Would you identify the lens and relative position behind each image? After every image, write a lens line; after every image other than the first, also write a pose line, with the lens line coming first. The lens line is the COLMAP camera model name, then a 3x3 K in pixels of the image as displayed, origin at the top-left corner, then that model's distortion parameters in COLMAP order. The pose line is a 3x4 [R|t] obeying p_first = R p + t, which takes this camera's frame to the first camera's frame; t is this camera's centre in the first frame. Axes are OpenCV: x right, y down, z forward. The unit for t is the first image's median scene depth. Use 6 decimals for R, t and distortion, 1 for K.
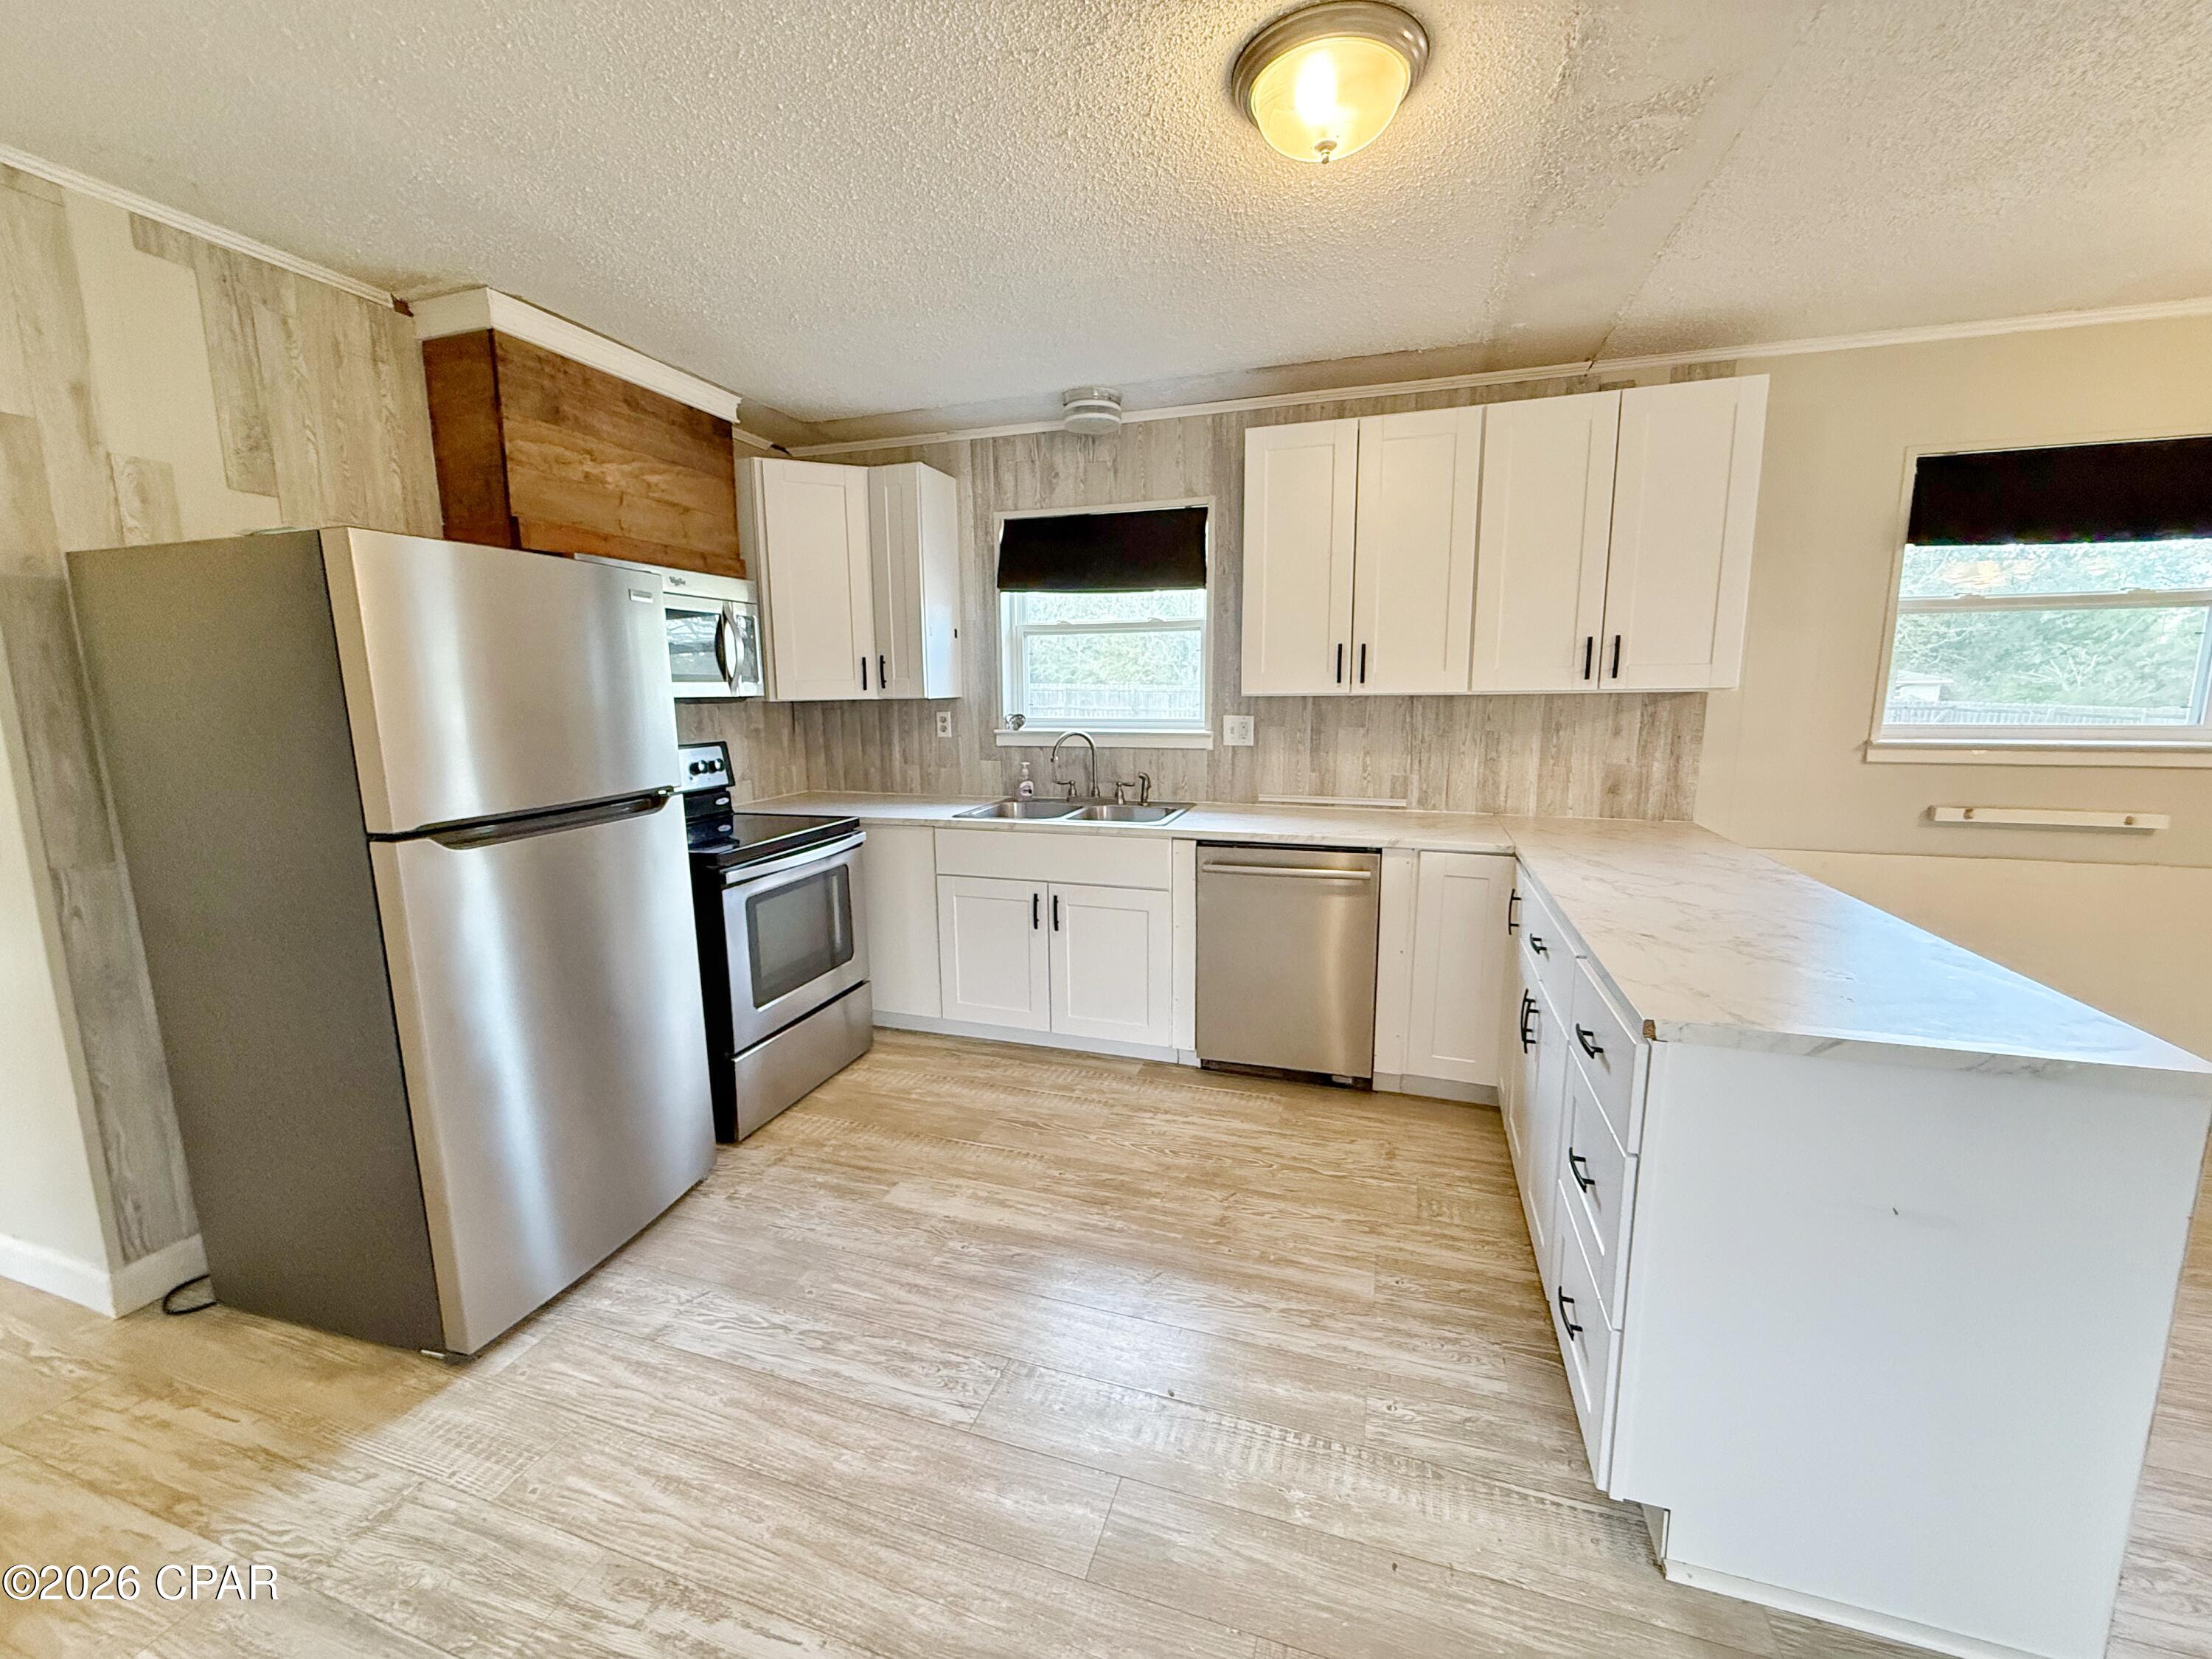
lens RADIAL K [[881.5, 0, 1098.9], [0, 881.5, 830.2], [0, 0, 1]] dist [-0.000006, -0.000352]
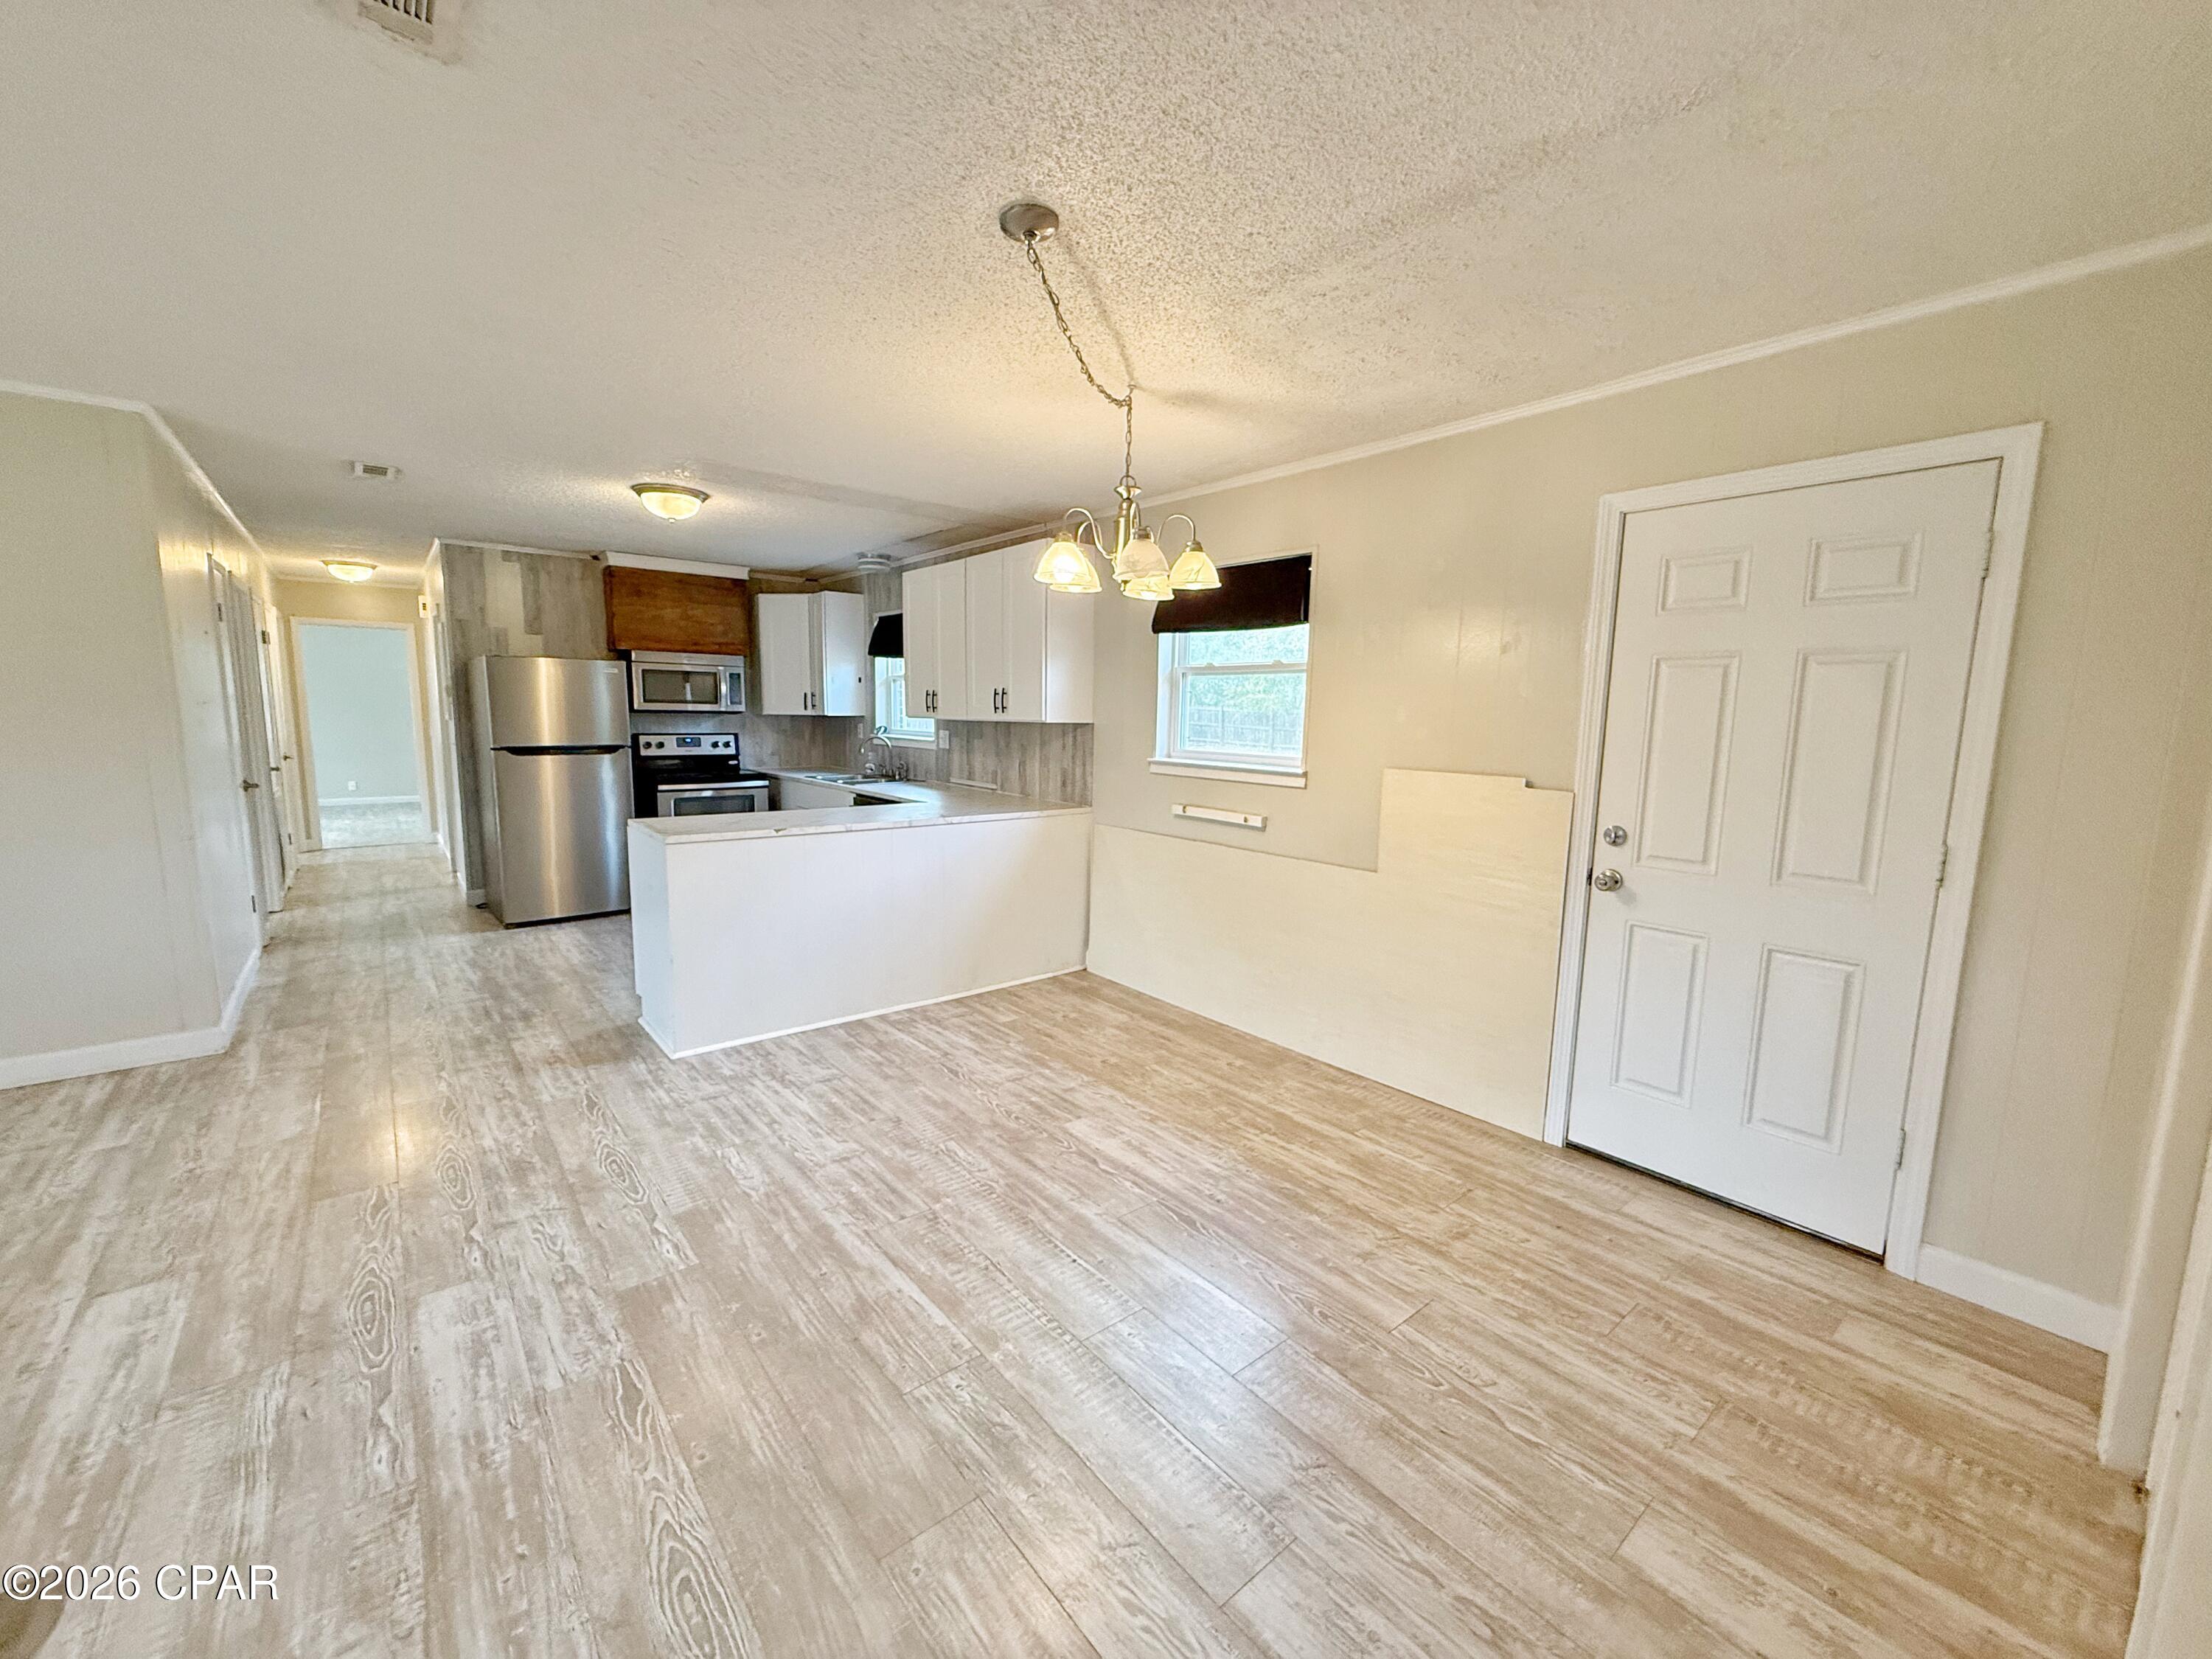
lens RADIAL K [[881.5, 0, 1098.9], [0, 881.5, 830.2], [0, 0, 1]] dist [-0.000006, -0.000352]
pose [[0.846757, 0.096329, -0.523185, 1.600296], [-0.111321, 0.993781, 0.002806, 0.027098], [0.520202, 0.055865, 0.852214, -0.334364]]
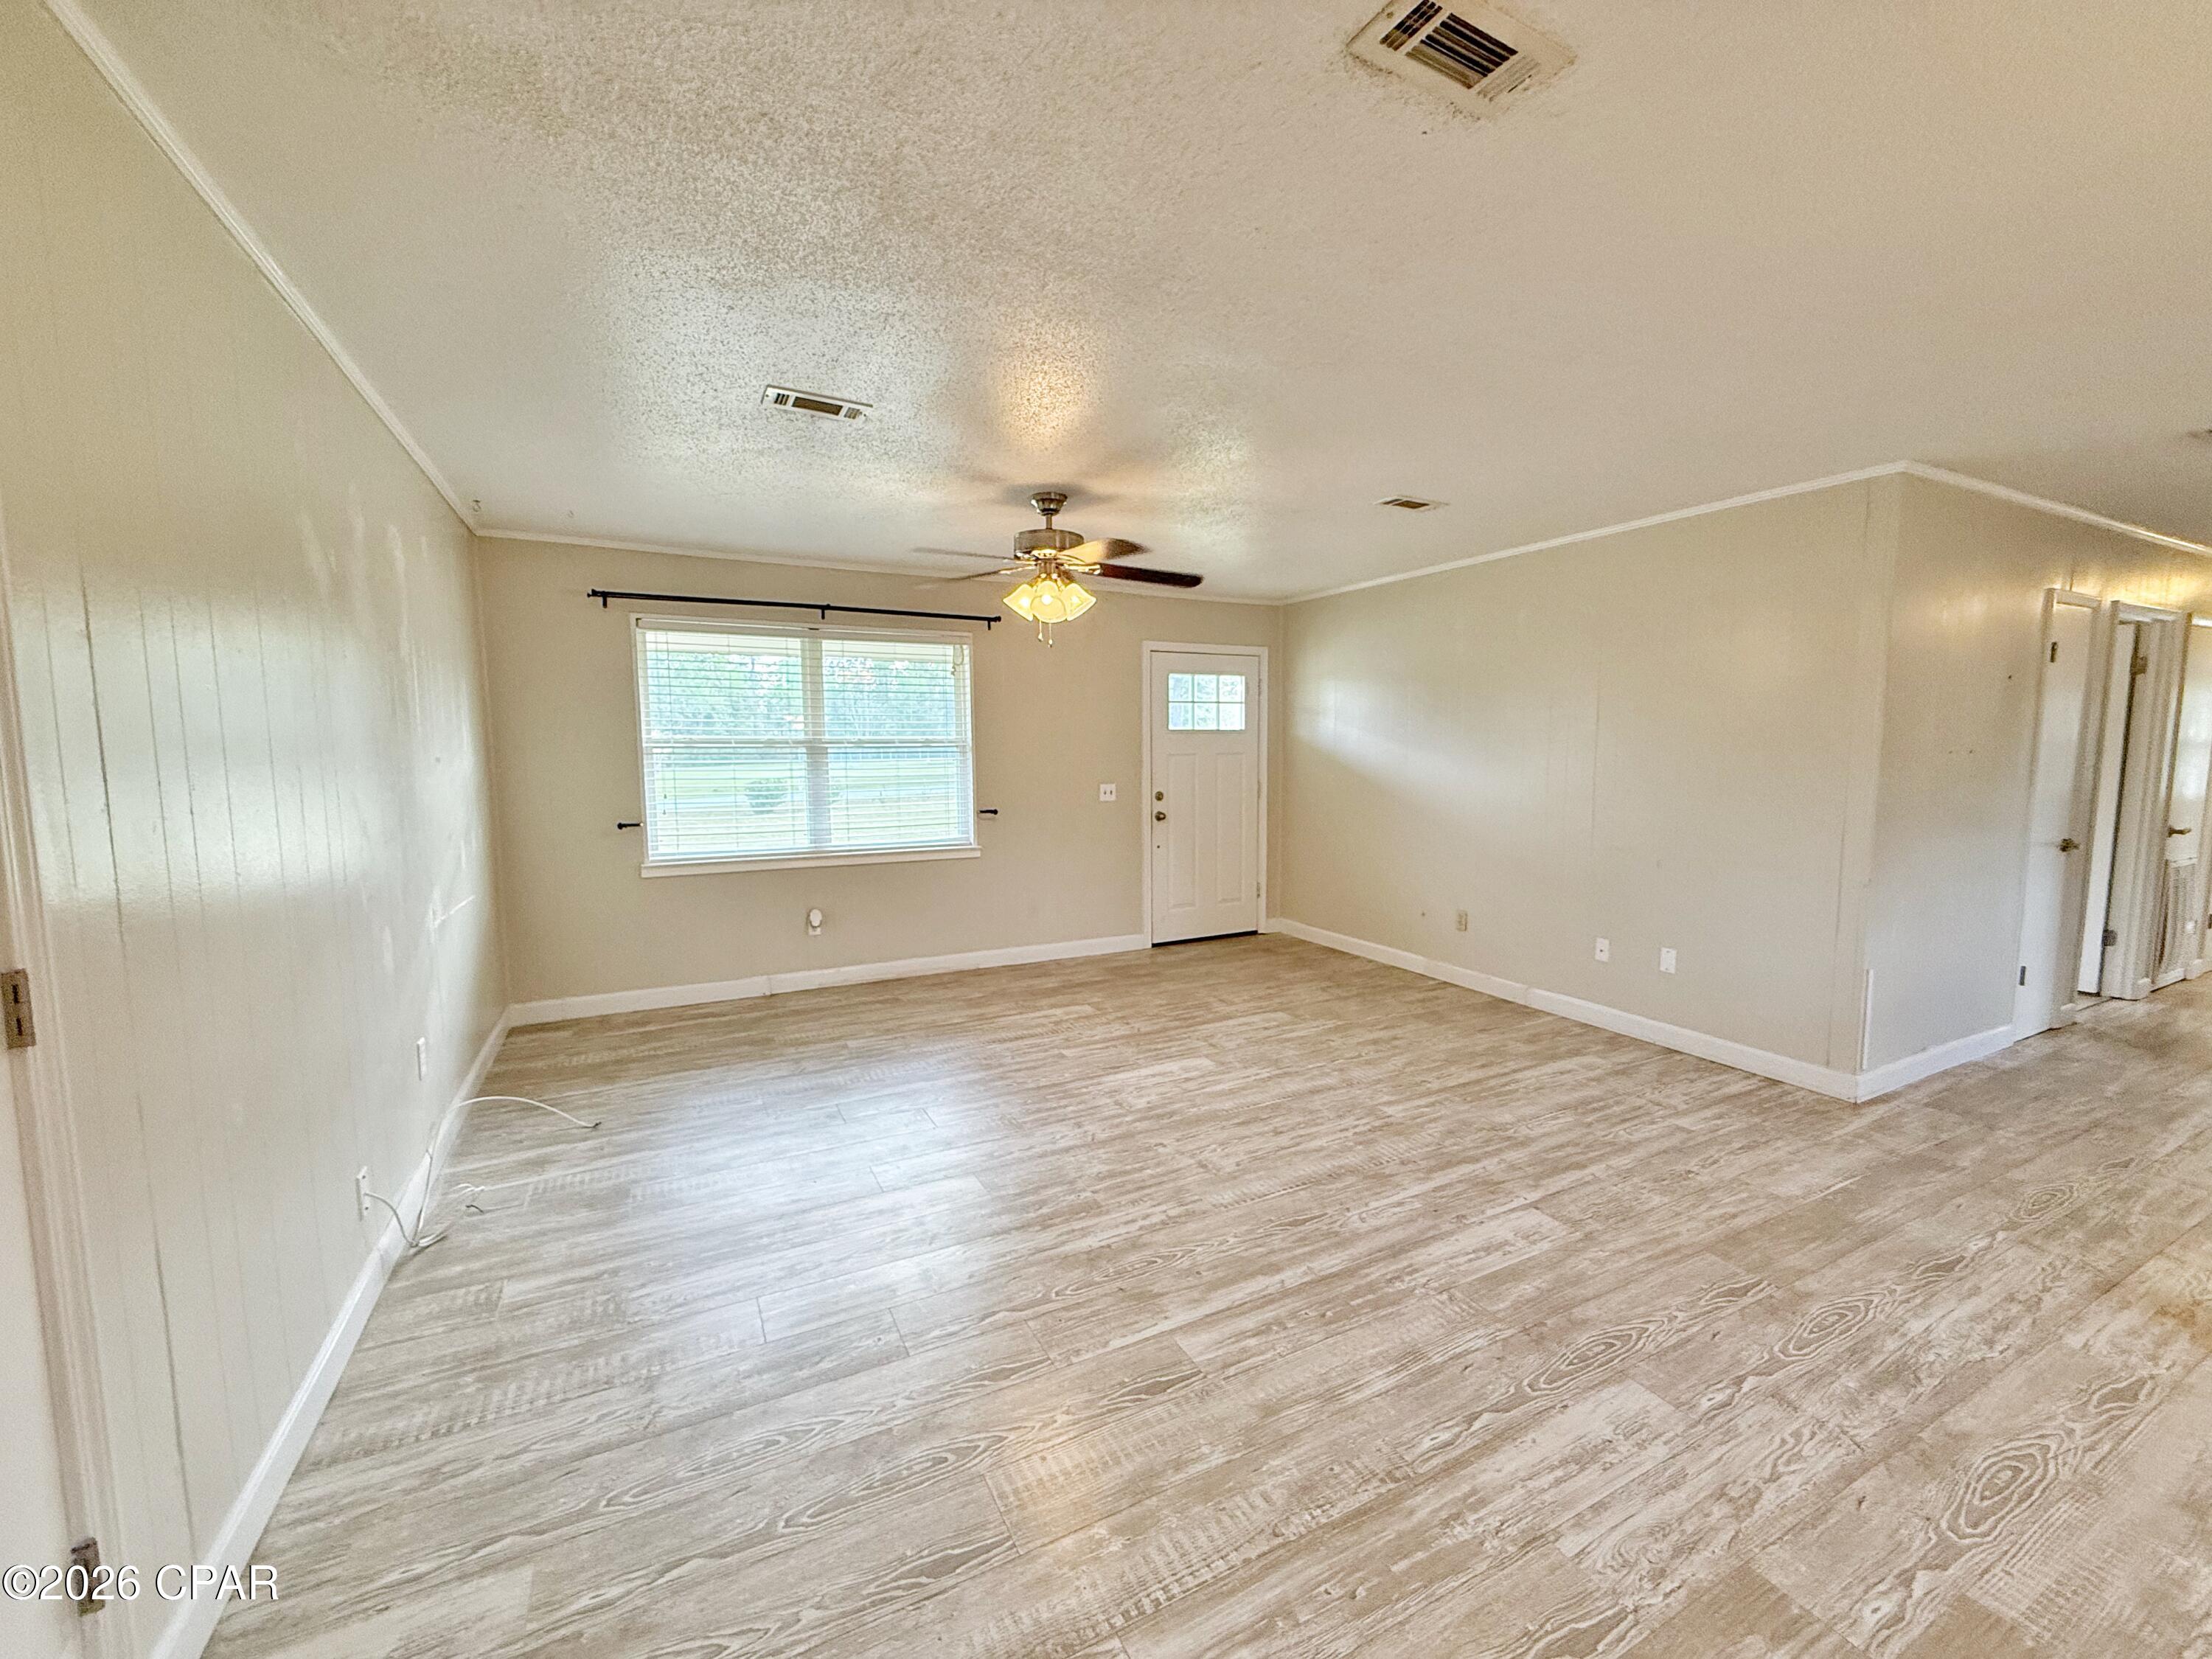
lens RADIAL K [[876.6, 0, 1100.2], [0, 876.6, 873.0], [0, 0, 1]] dist [-0.000825, 0.000087]
pose [[-0.700595, 0.114766, -0.704270, 1.504471], [-0.105899, 0.959328, 0.261677, -0.036299], [0.705657, 0.257911, -0.659947, 0.071433]]
